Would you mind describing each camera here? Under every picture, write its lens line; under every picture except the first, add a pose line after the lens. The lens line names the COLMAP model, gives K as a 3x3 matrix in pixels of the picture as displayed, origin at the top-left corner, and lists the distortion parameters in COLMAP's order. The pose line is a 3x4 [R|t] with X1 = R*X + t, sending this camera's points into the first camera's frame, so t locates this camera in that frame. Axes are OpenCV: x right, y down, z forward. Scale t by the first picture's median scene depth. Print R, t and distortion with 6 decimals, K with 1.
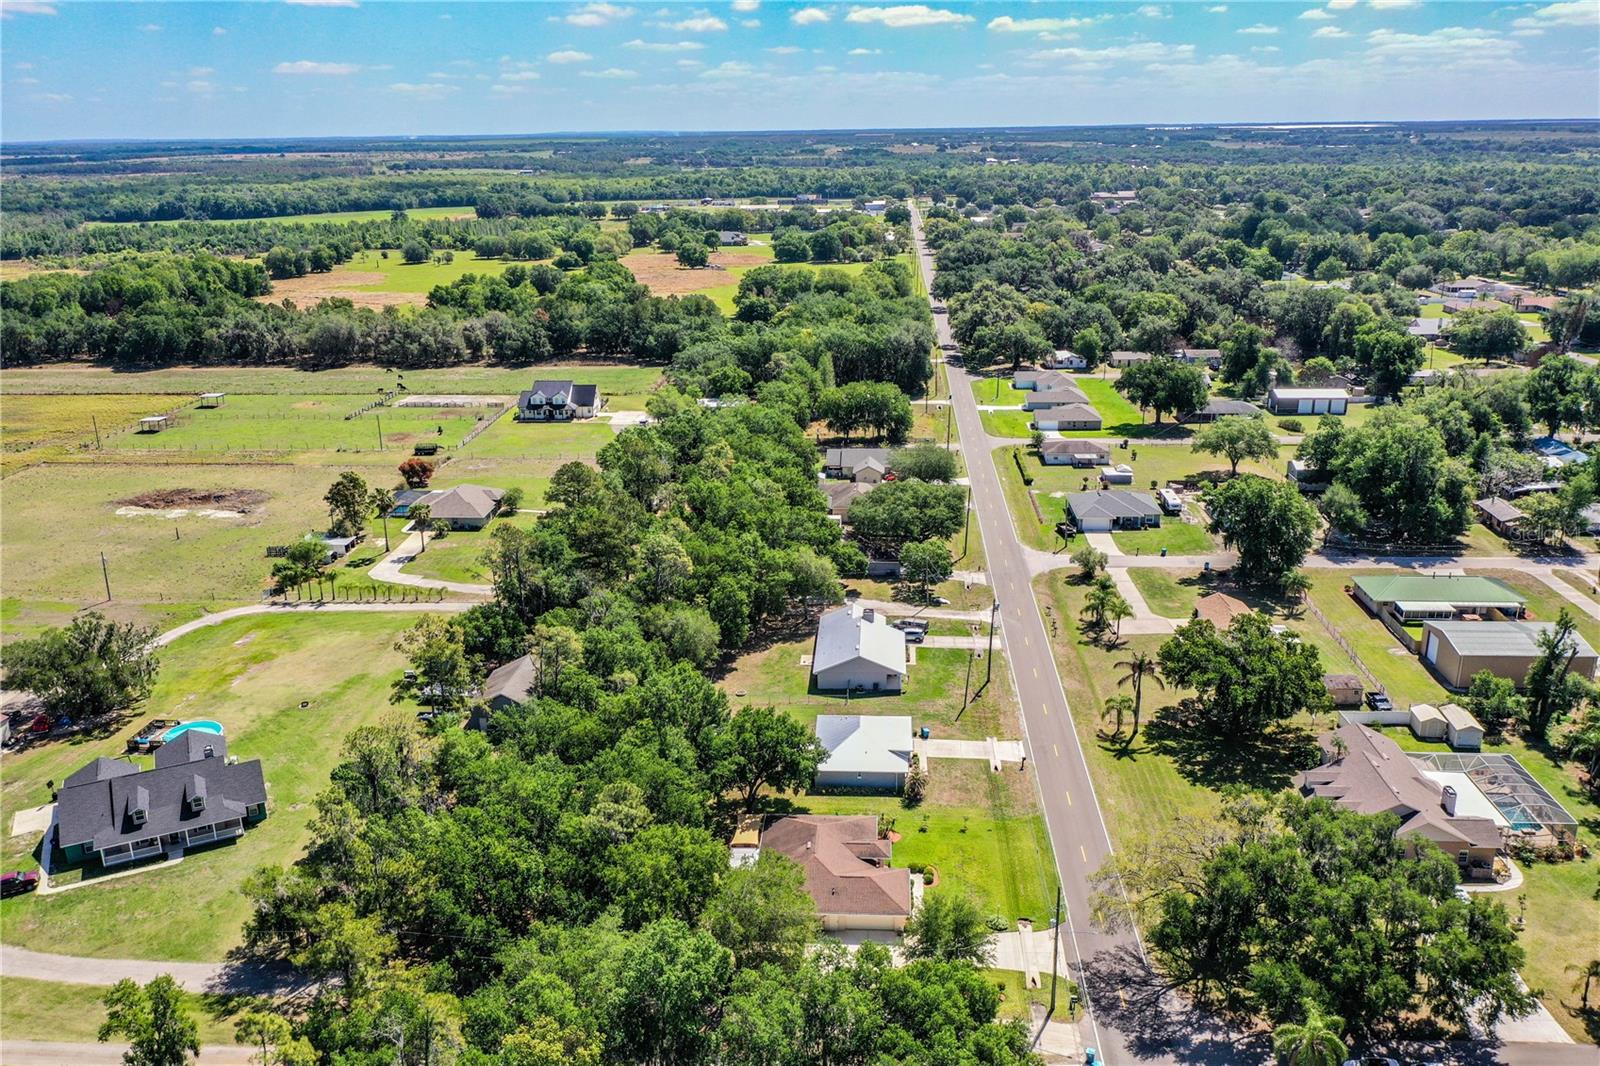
lens RADIAL K [[1256.2, 0, 801.9], [0, 1256.2, 527.4], [0, 0, 1]] dist [0.004435, -0.002245]
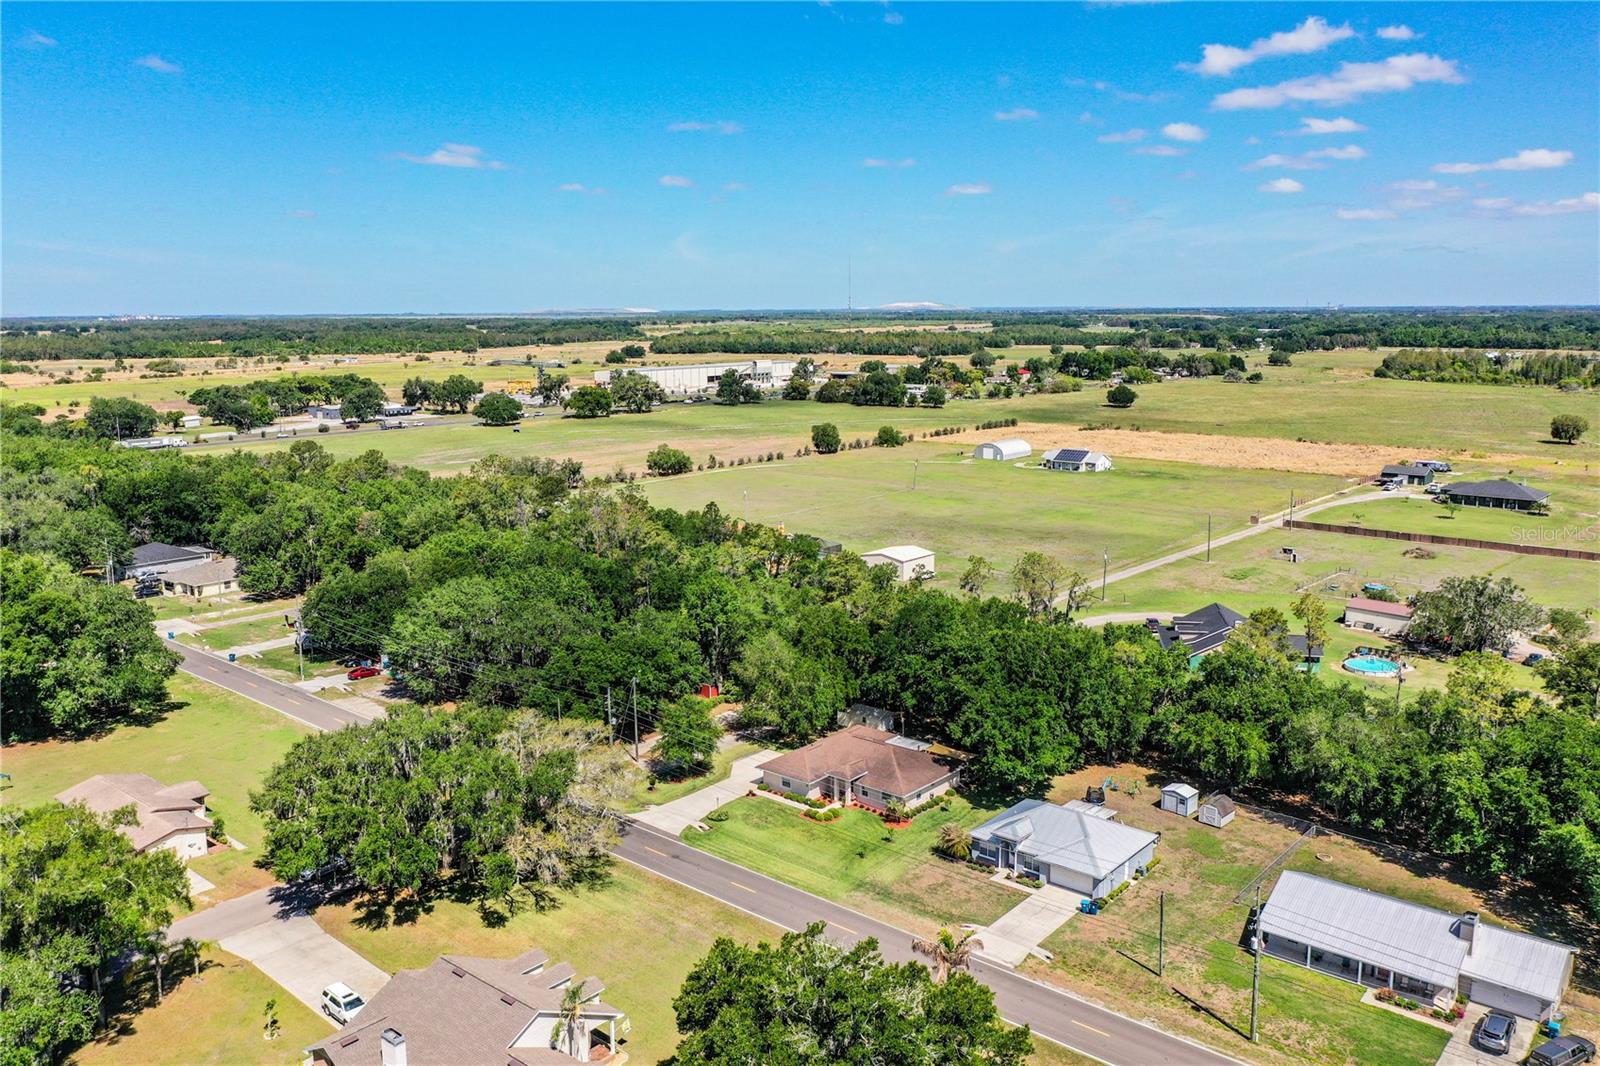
lens RADIAL K [[1256.2, 0, 801.9], [0, 1256.2, 527.4], [0, 0, 1]] dist [0.004435, -0.002245]
pose [[-0.592907, 0.158261, -0.789566, 0.328367], [-0.228932, 0.906913, 0.353694, -0.109384], [0.772043, 0.390465, -0.501484, 0.531746]]
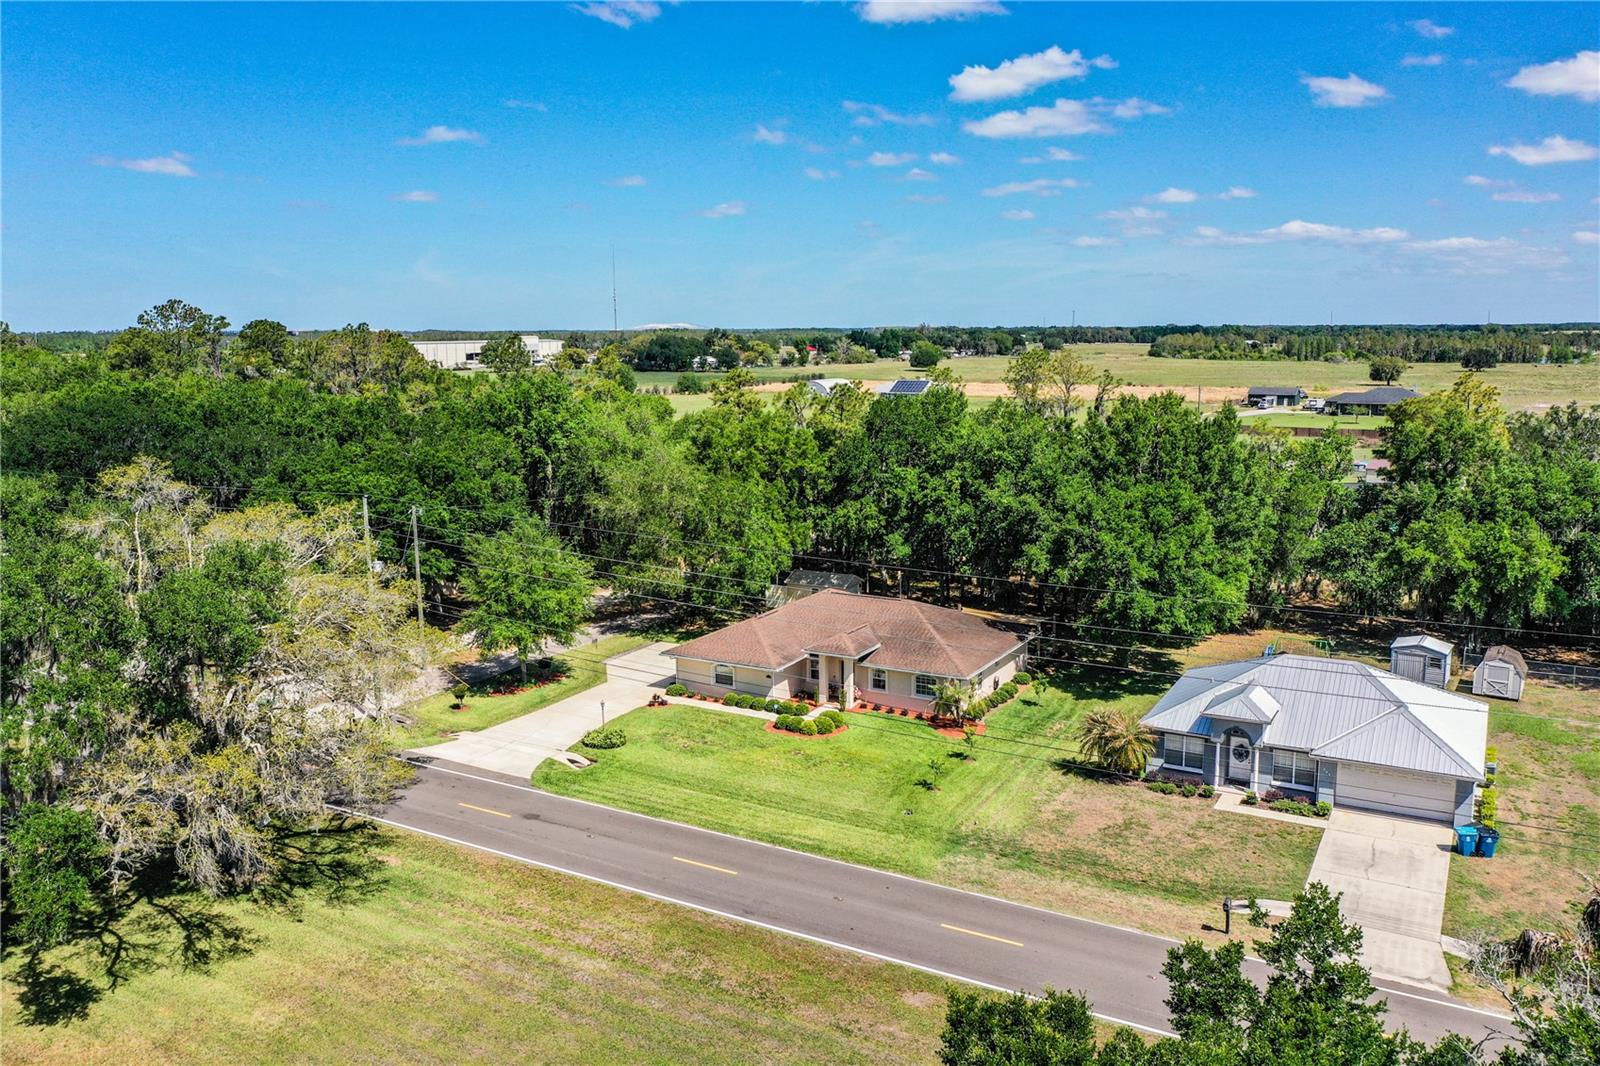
lens RADIAL K [[1256.2, 0, 801.9], [0, 1256.2, 527.4], [0, 0, 1]] dist [0.004435, -0.002245]
pose [[-0.428007, 0.159987, -0.889502, 0.205582], [-0.260654, 0.920535, 0.290989, 0.019456], [0.865373, 0.356398, -0.352294, 0.435419]]
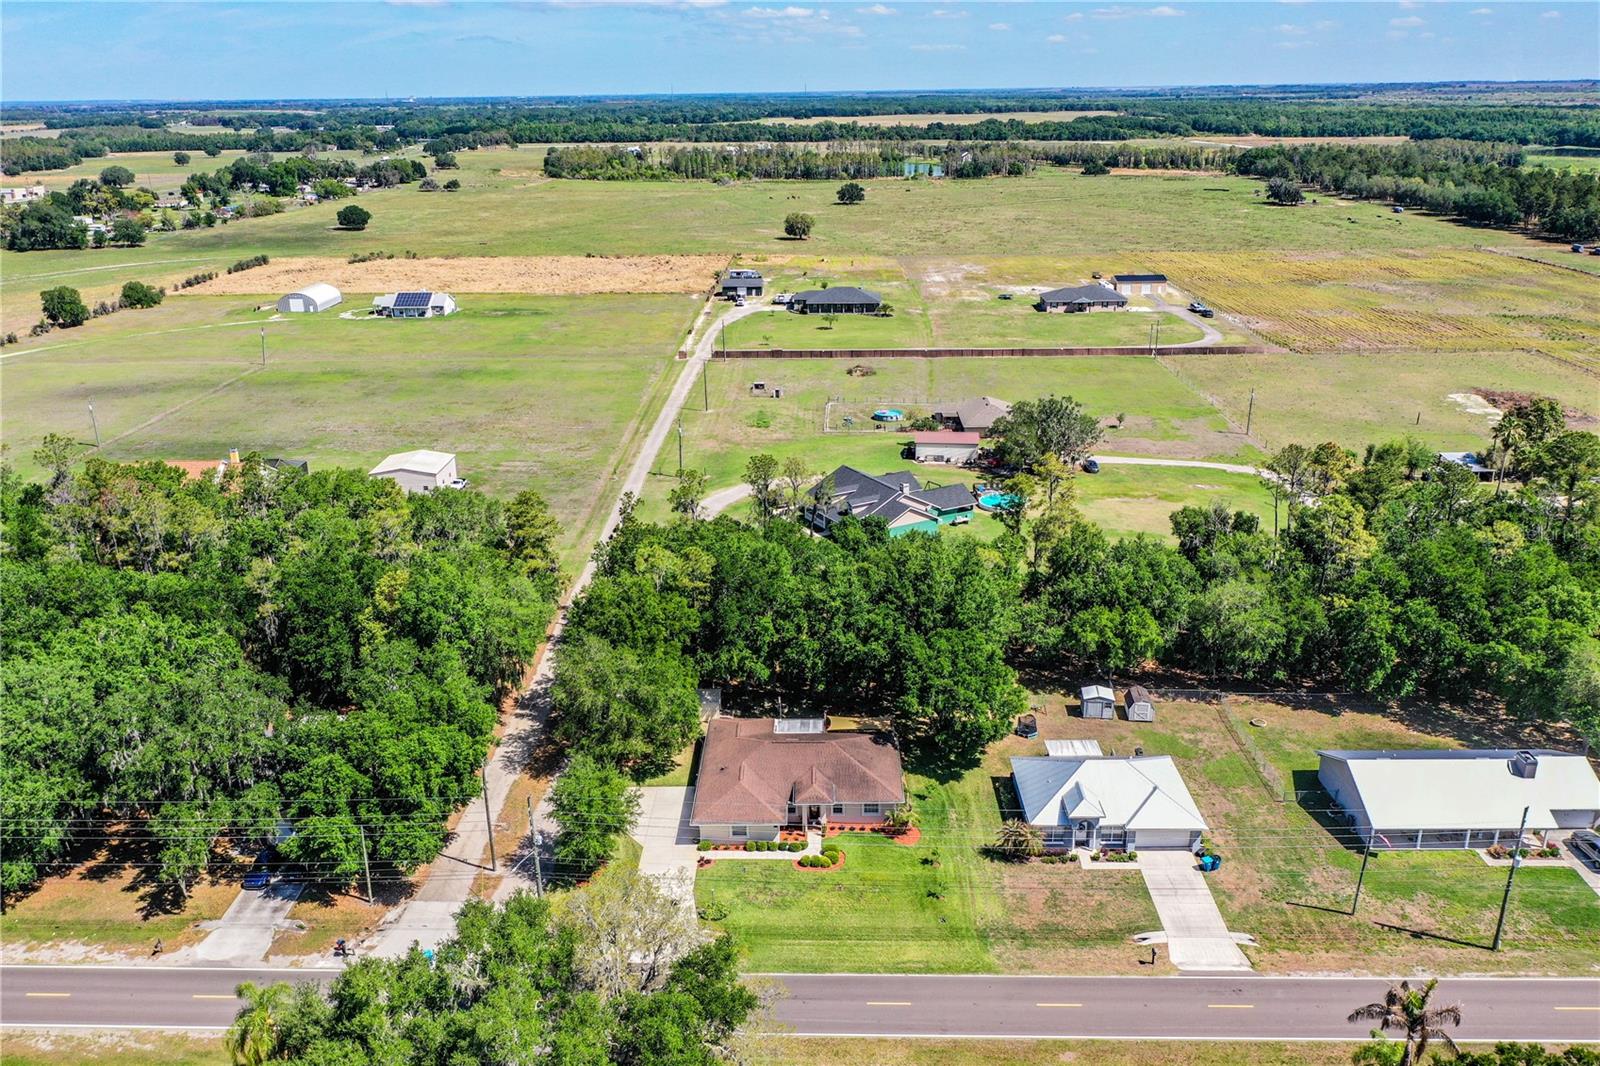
lens RADIAL K [[1256.2, 0, 801.9], [0, 1256.2, 527.4], [0, 0, 1]] dist [0.004435, -0.002245]
pose [[0.053713, 0.343023, -0.937790, 0.290867], [-0.291170, 0.903713, 0.313882, -0.060339], [0.955162, 0.256197, 0.148419, 0.309106]]
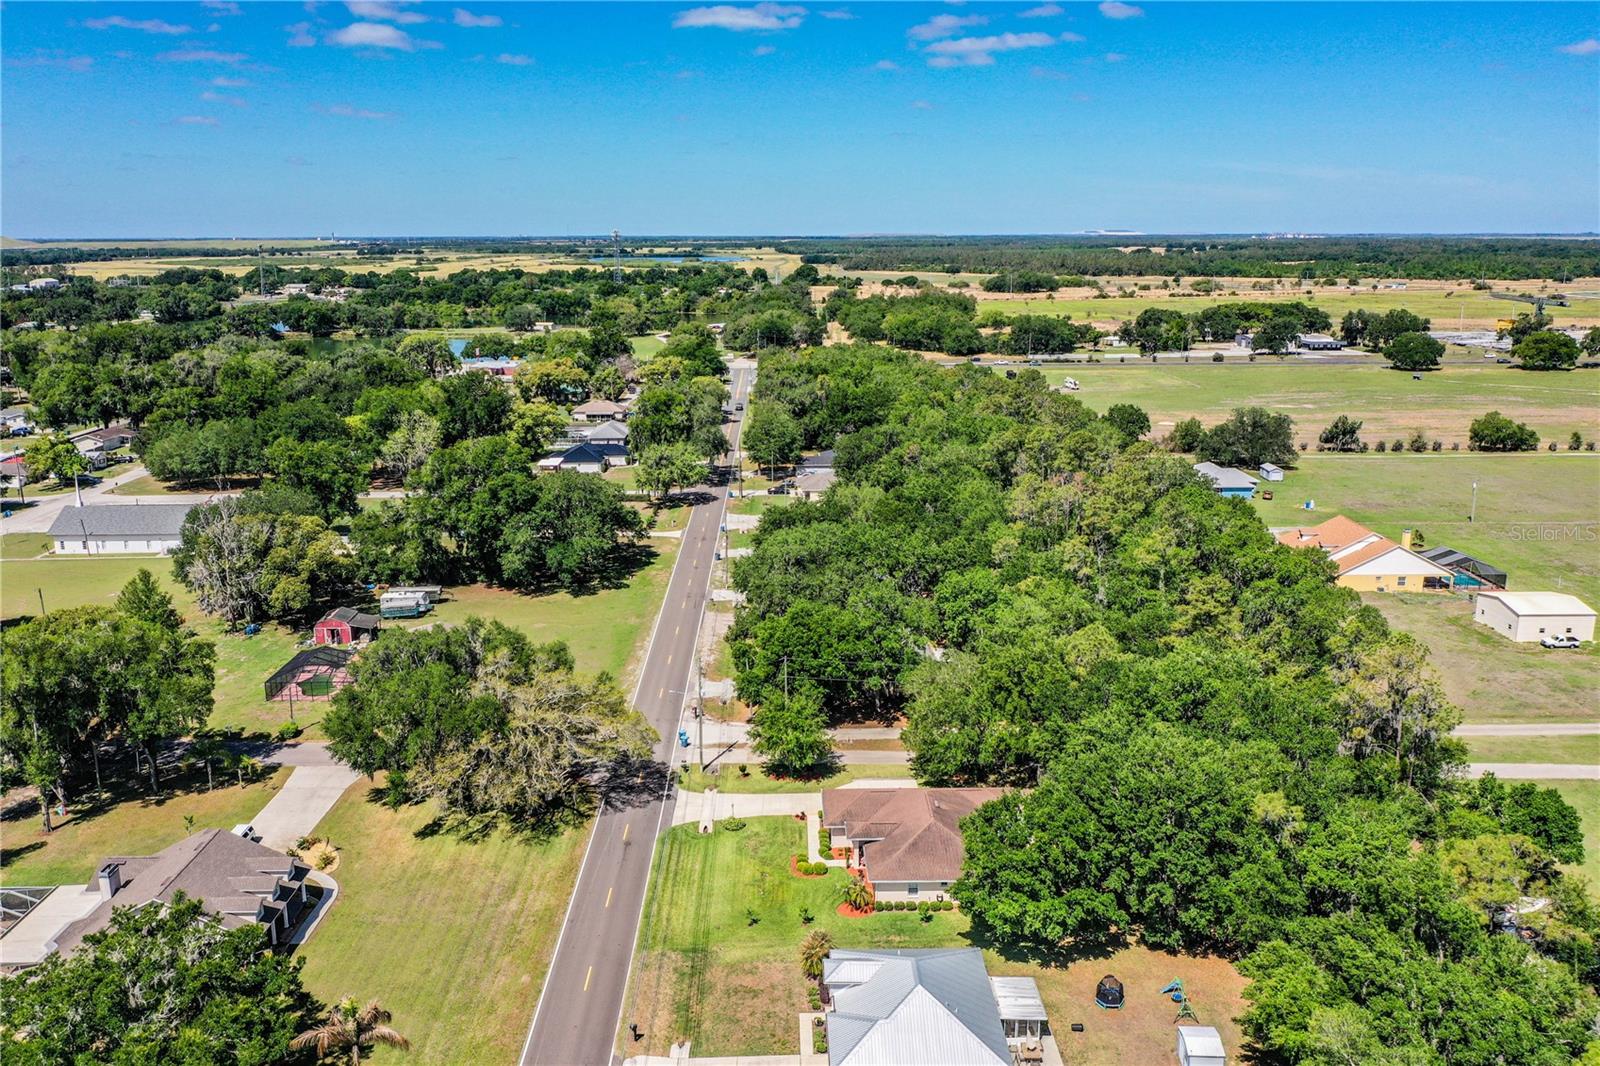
lens RADIAL K [[1256.2, 0, 801.9], [0, 1256.2, 527.4], [0, 0, 1]] dist [0.004435, -0.002245]
pose [[-0.996130, 0.037598, -0.079443, 0.060341], [-0.008615, 0.857759, 0.513979, -0.137546], [0.087467, 0.512675, -0.854116, 0.610820]]
